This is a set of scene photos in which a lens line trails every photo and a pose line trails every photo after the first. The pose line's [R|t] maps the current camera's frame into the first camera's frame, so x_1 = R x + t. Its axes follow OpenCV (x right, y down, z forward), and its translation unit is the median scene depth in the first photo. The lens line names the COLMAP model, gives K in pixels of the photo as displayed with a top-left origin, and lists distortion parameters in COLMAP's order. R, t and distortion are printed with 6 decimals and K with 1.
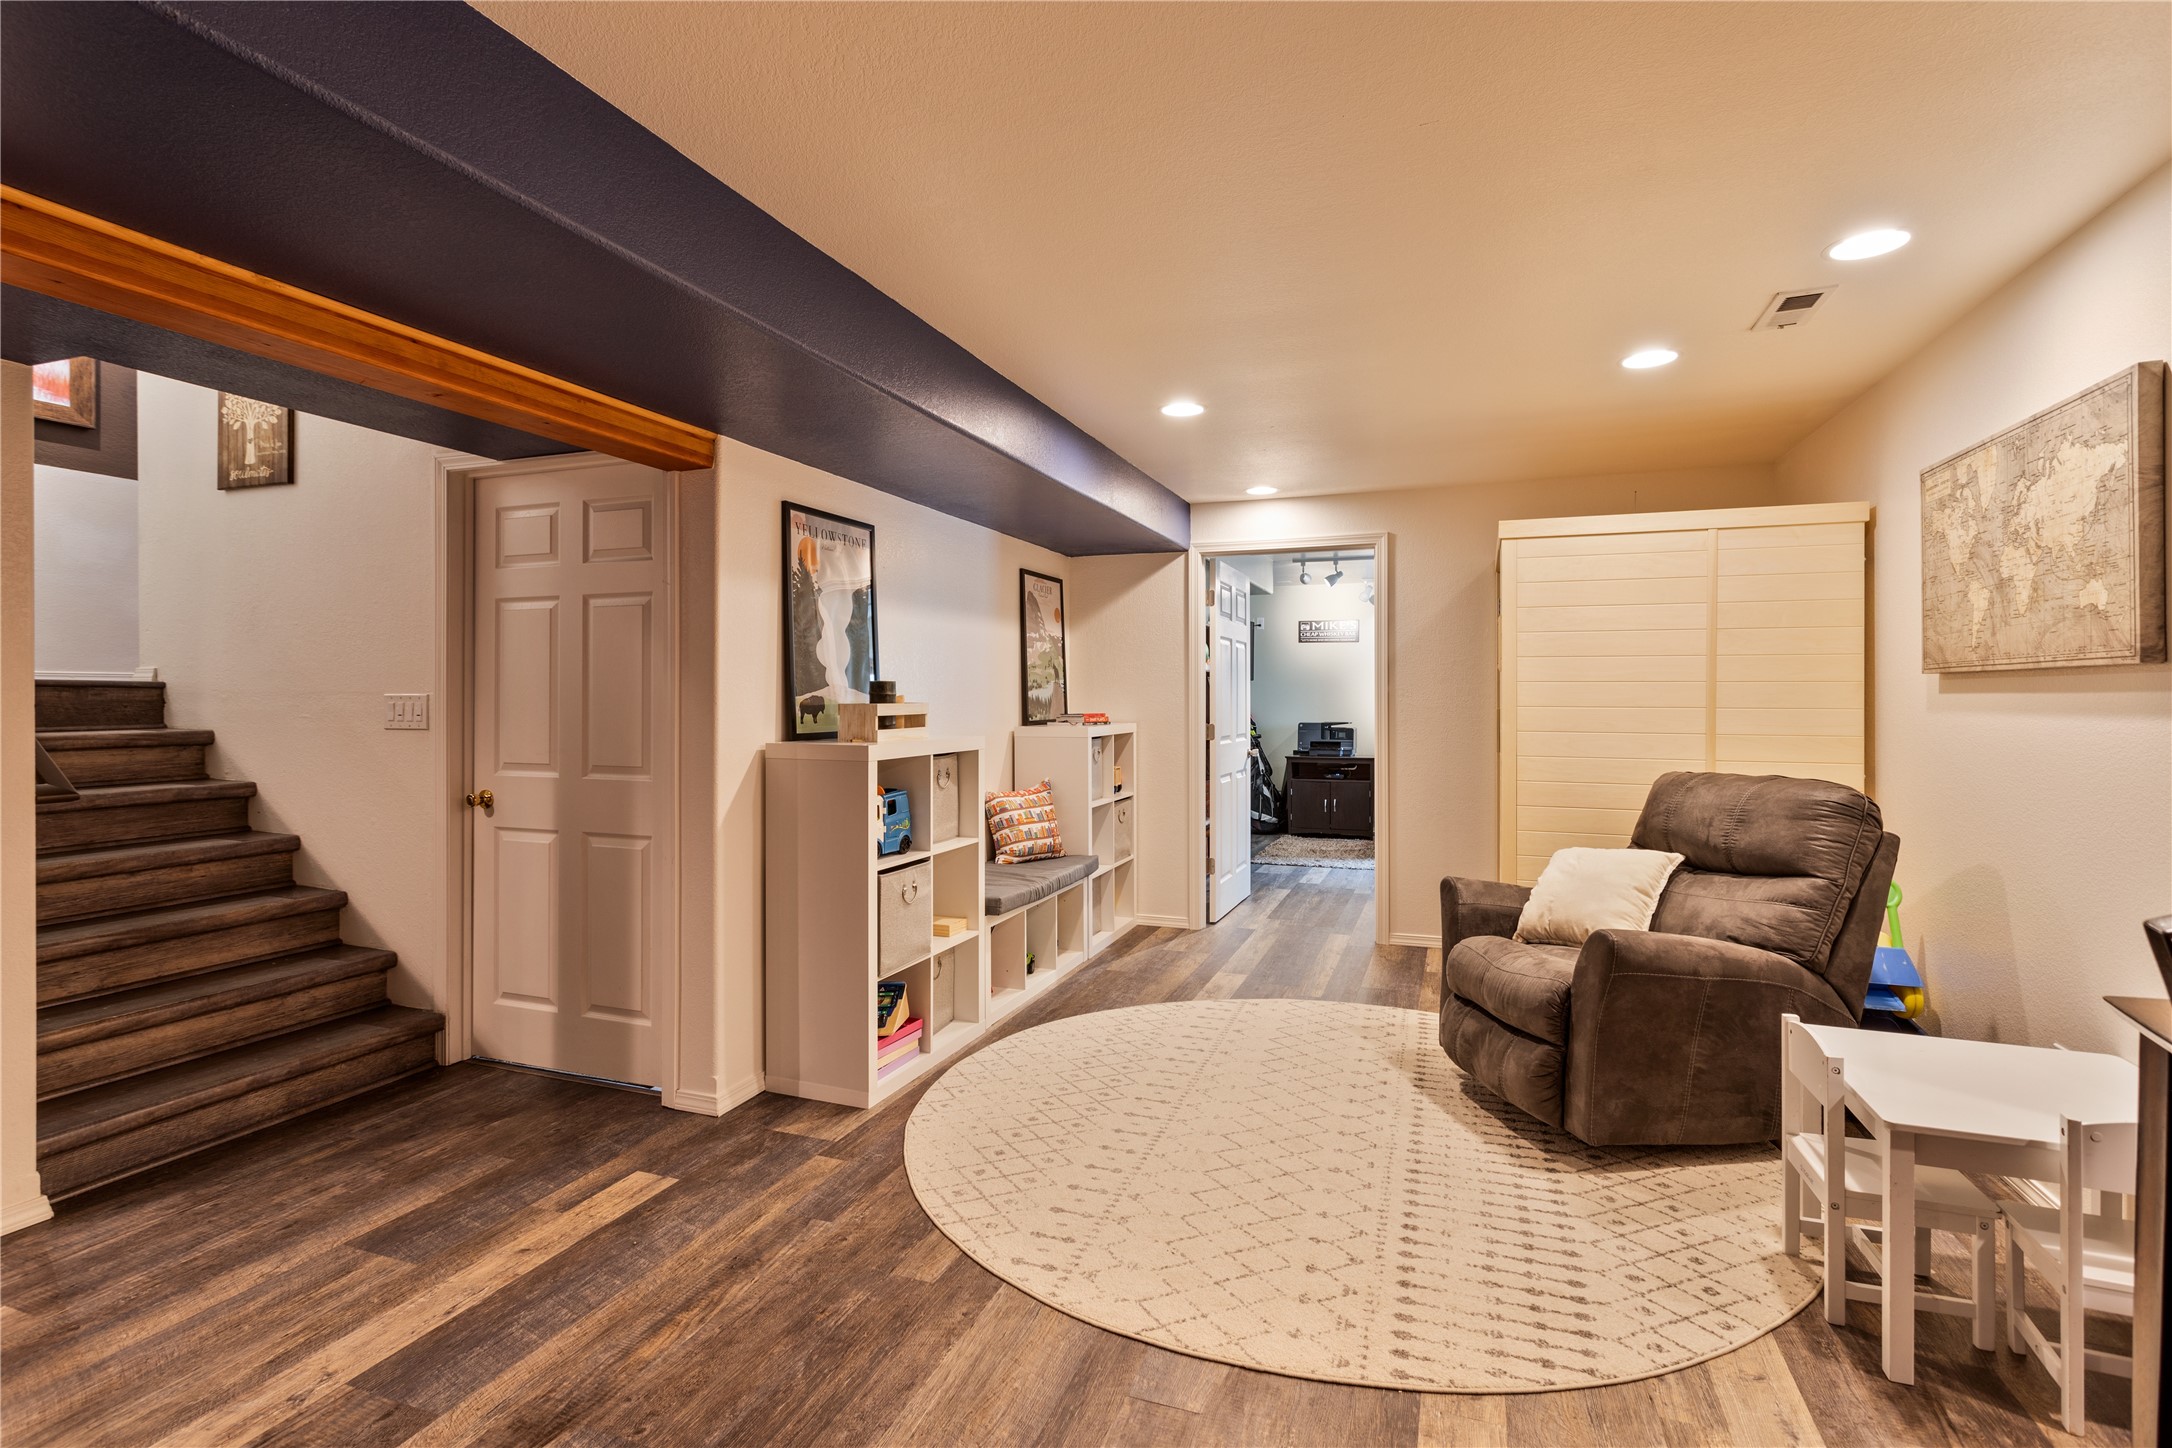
lens RADIAL K [[1024.4, 0, 1108.7], [0, 1024.4, 698.9], [0, 0, 1]] dist [0.003867, 0.001110]
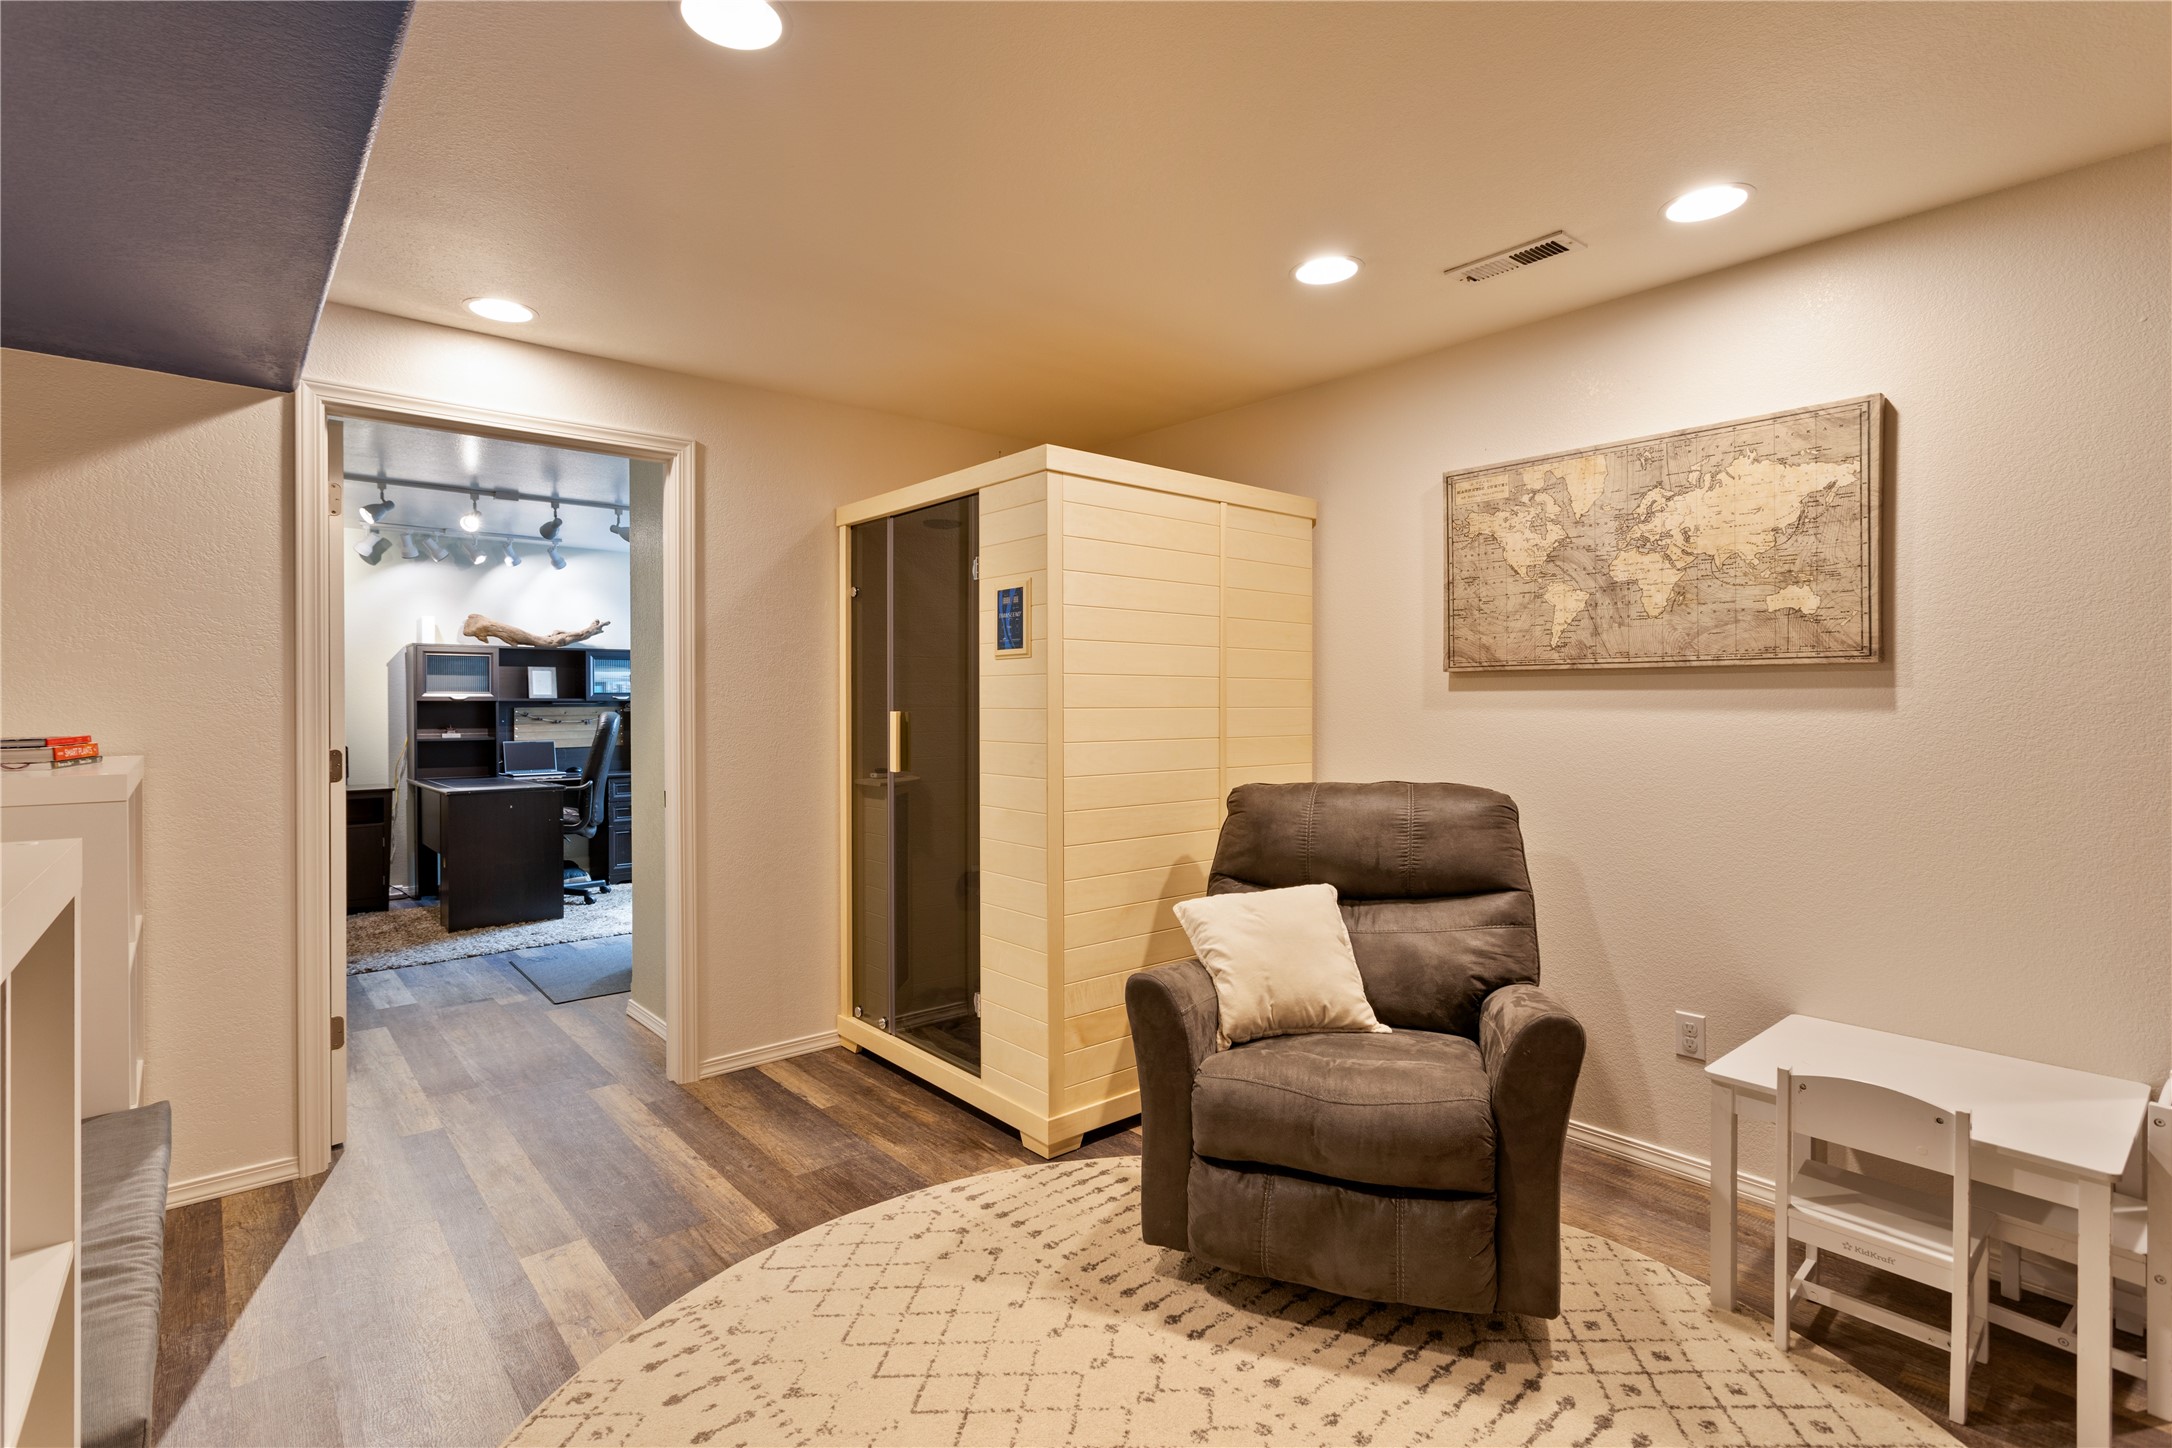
lens RADIAL K [[1024.4, 0, 1108.7], [0, 1024.4, 698.9], [0, 0, 1]] dist [0.003867, 0.001110]
pose [[0.508851, -0.001123, 0.860854, -0.272867], [0.003601, 0.999993, -0.000823, 0.002311], [-0.860847, 0.003519, 0.508852, 0.814609]]
